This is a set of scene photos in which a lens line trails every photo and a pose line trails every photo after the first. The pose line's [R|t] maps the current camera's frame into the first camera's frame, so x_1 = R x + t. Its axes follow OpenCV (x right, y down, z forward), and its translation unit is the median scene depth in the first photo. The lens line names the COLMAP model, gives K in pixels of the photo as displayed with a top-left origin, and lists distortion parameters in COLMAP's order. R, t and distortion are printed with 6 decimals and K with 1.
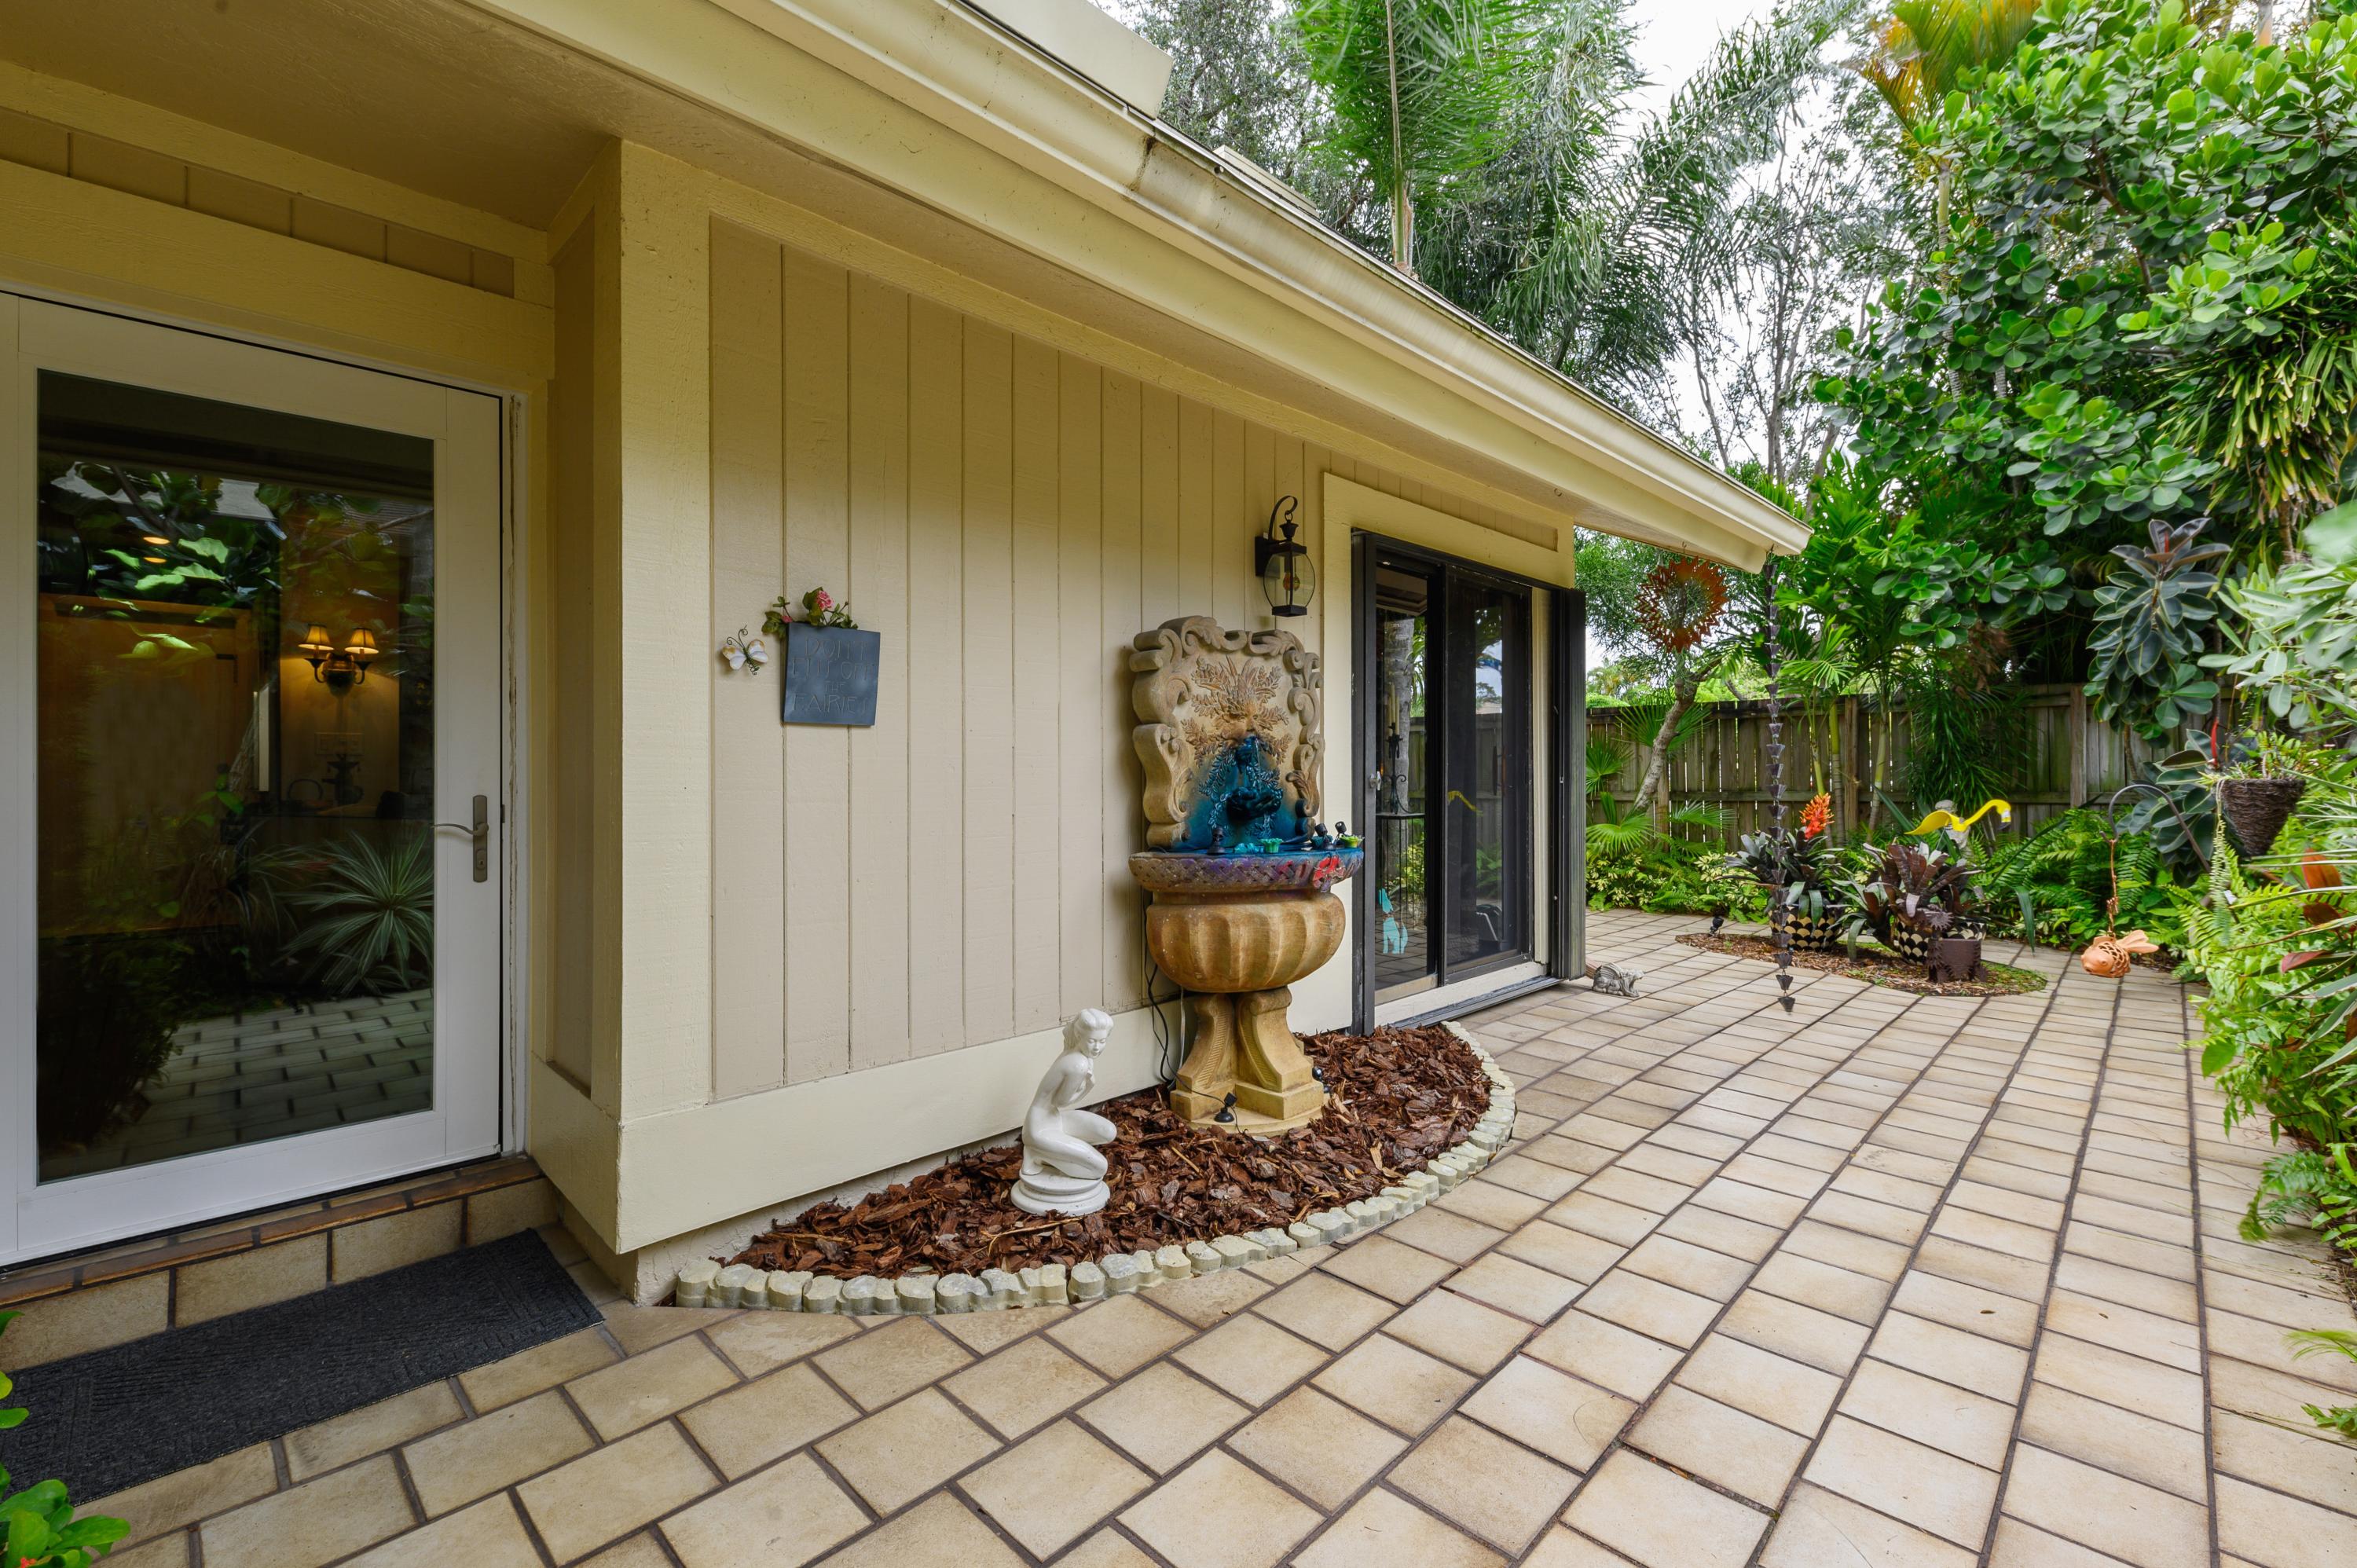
lens RADIAL K [[1020.5, 0, 1181.5], [0, 1020.5, 767.8], [0, 0, 1]] dist [0.000043, 0.000026]
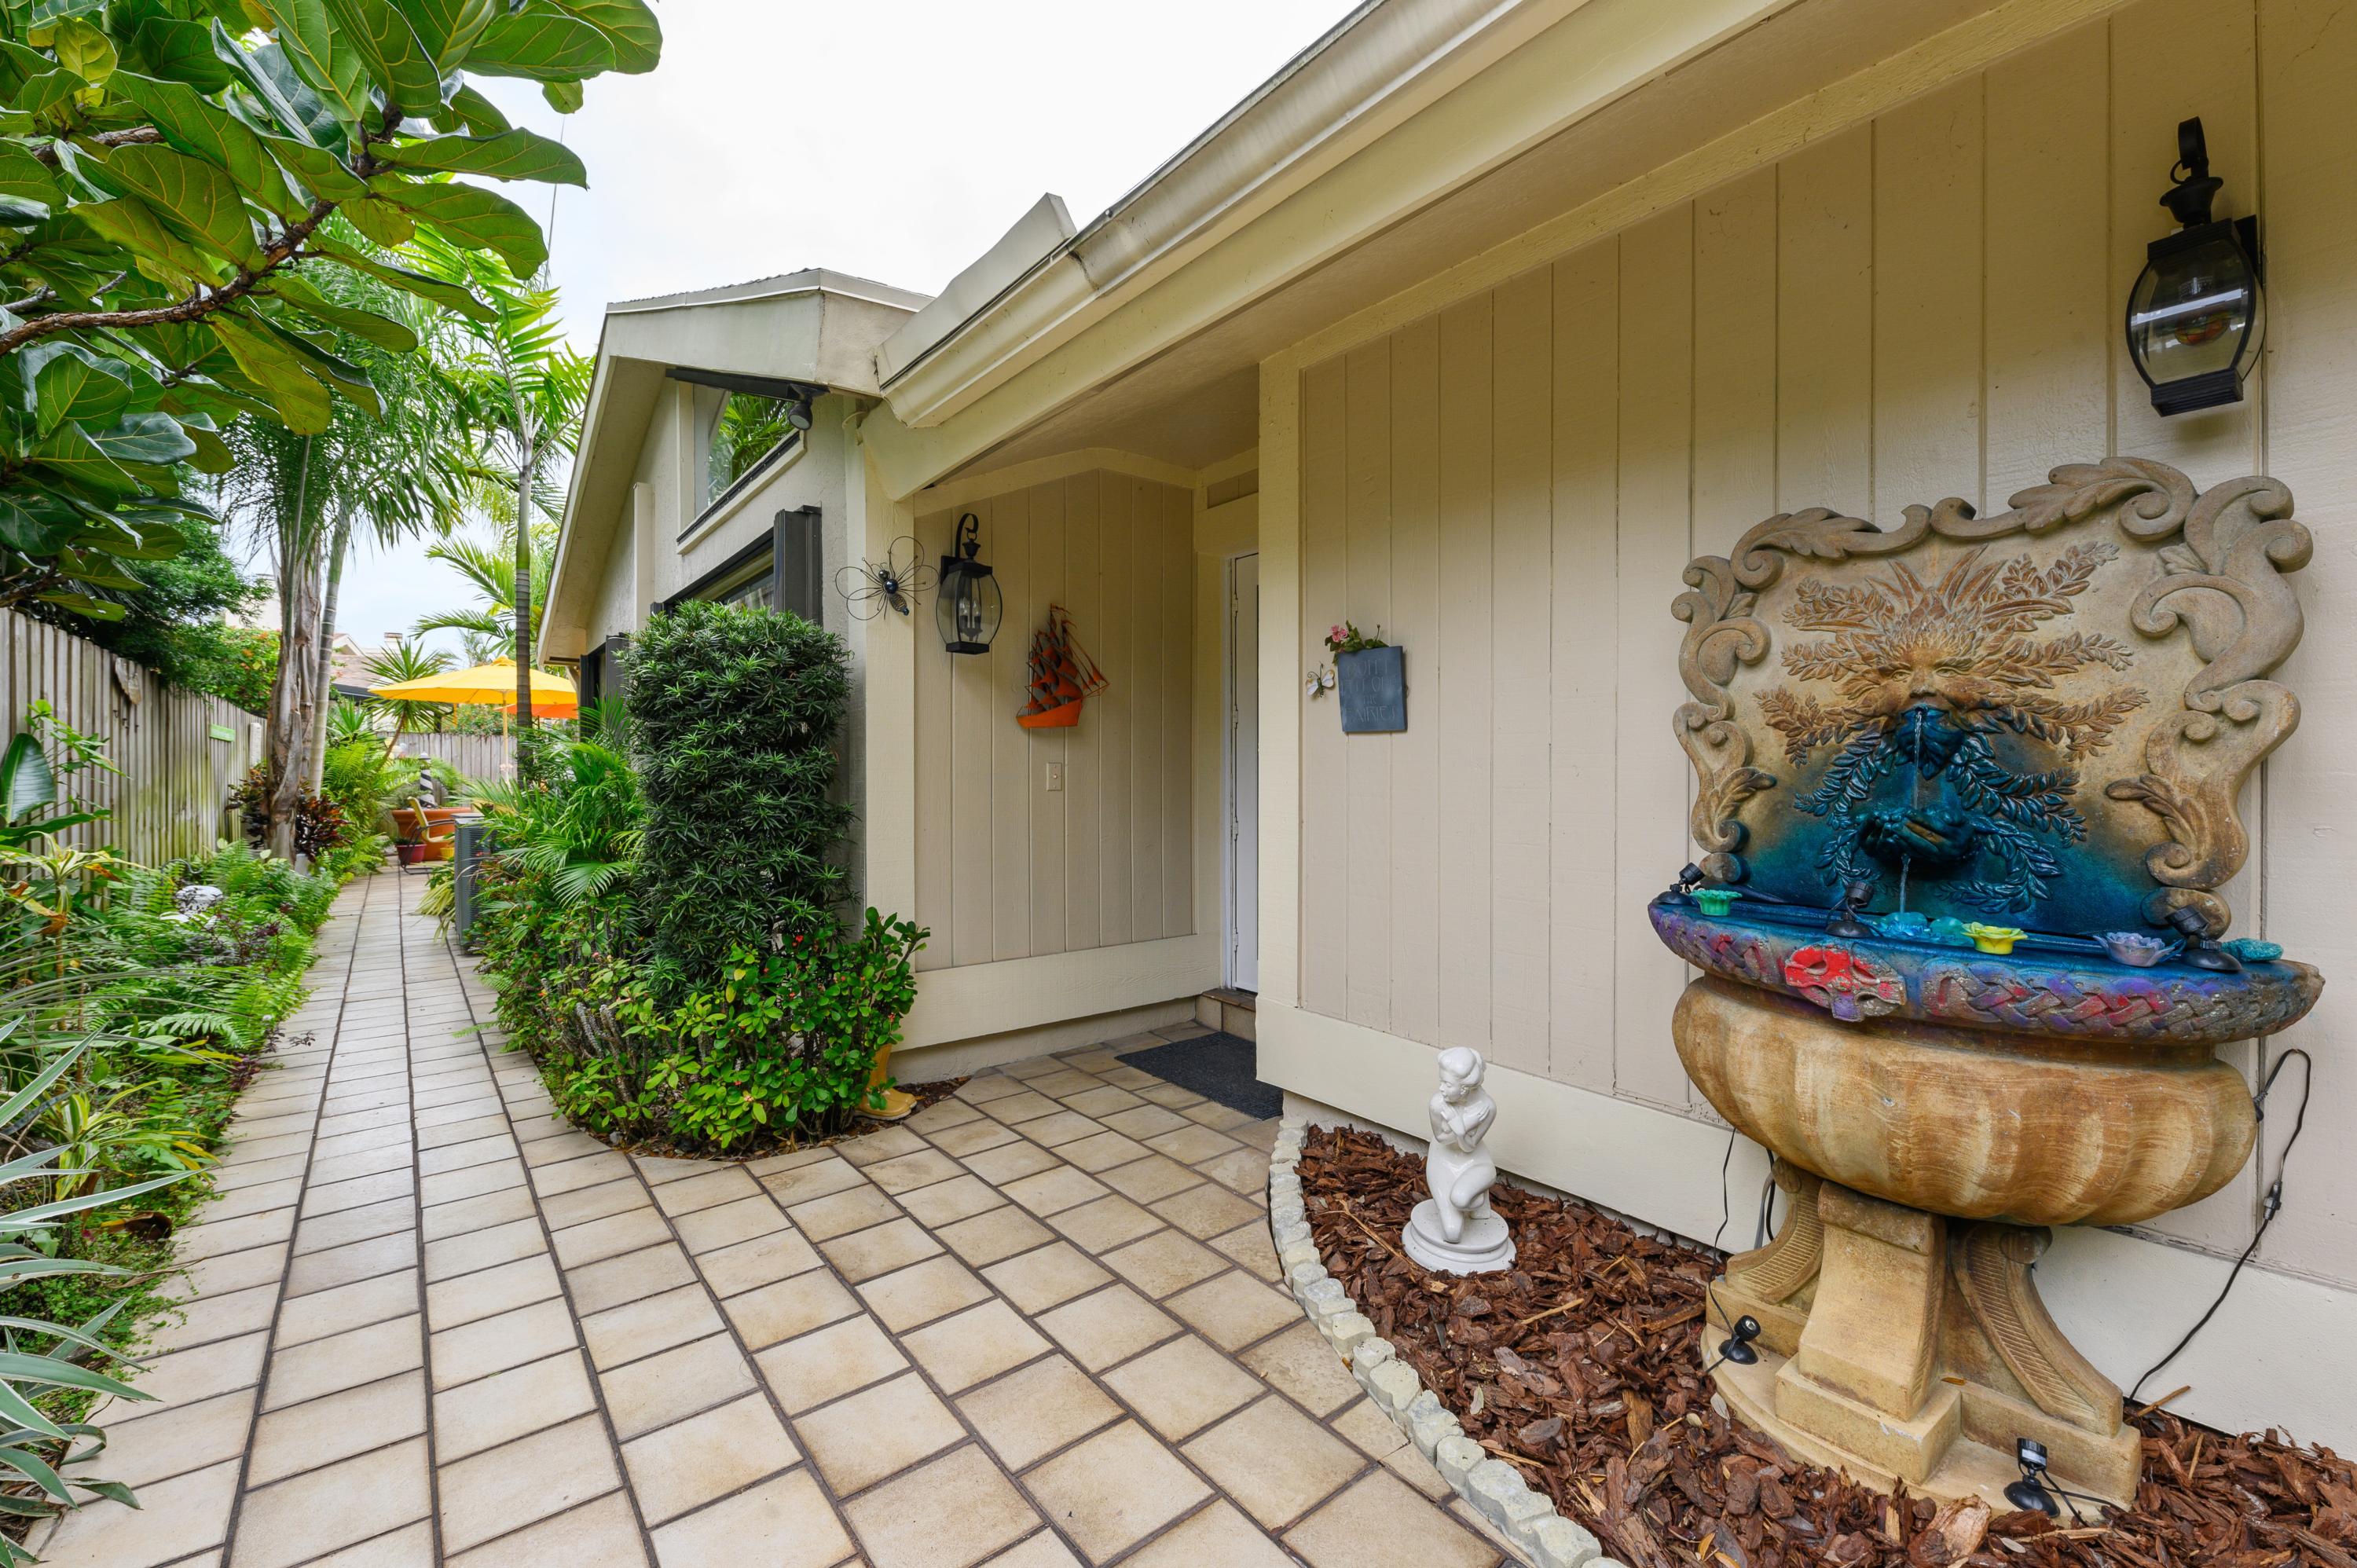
lens RADIAL K [[965.9, 0, 1184.4], [0, 965.9, 779.2], [0, 0, 1]] dist [0.005250, -0.002980]
pose [[-0.130975, 0.011793, -0.991316, 0.877487], [0.003206, 0.999929, 0.011472, -0.002316], [0.991380, -0.001676, -0.131004, 1.021485]]
